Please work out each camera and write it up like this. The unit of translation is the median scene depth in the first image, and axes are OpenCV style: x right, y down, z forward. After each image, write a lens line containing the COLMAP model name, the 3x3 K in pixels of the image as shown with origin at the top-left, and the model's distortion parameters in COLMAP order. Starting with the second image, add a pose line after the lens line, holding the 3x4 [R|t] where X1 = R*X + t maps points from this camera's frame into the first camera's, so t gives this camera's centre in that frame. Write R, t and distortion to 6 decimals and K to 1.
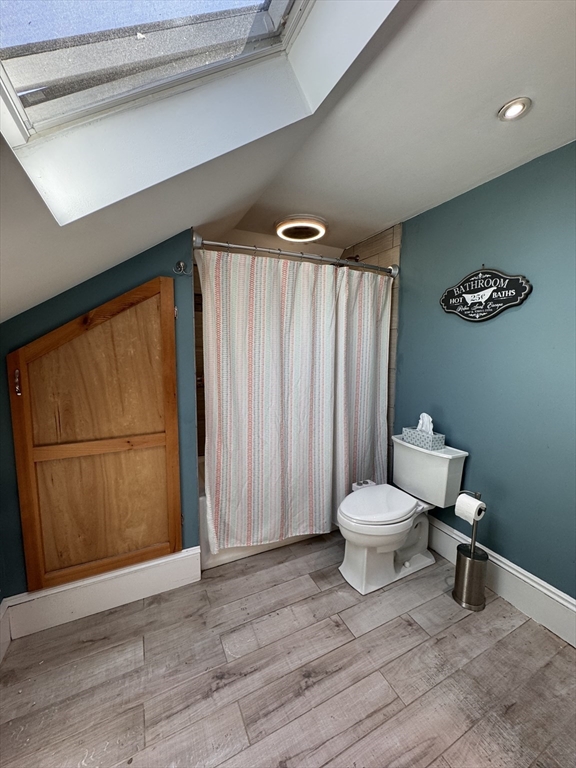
lens RADIAL K [[304.2, 0, 289.4], [0, 304.2, 381.2], [0, 0, 1]] dist [-0.007866, 0.000512]
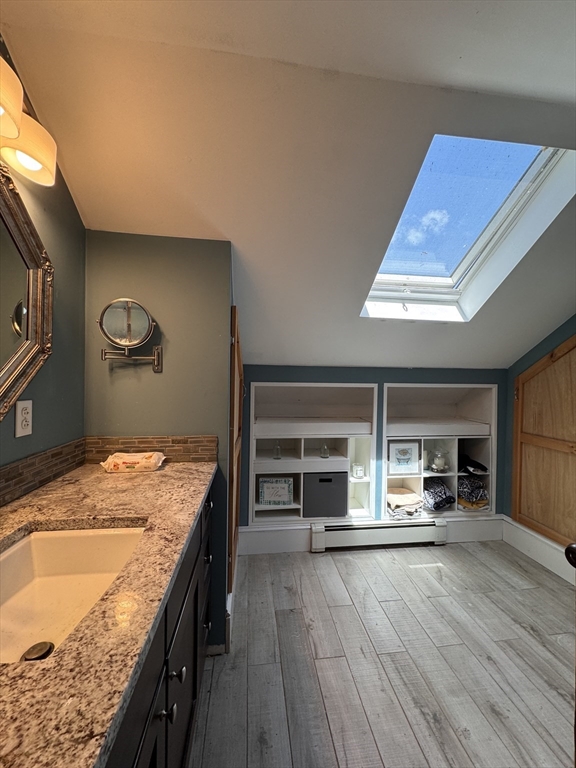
lens RADIAL K [[304.2, 0, 289.4], [0, 304.2, 381.2], [0, 0, 1]] dist [-0.007866, 0.000512]
pose [[-0.327406, -0.008960, -0.944841, 1.163535], [-0.118388, 0.992464, 0.031612, 0.030418], [0.937438, 0.122208, -0.326000, 0.295938]]
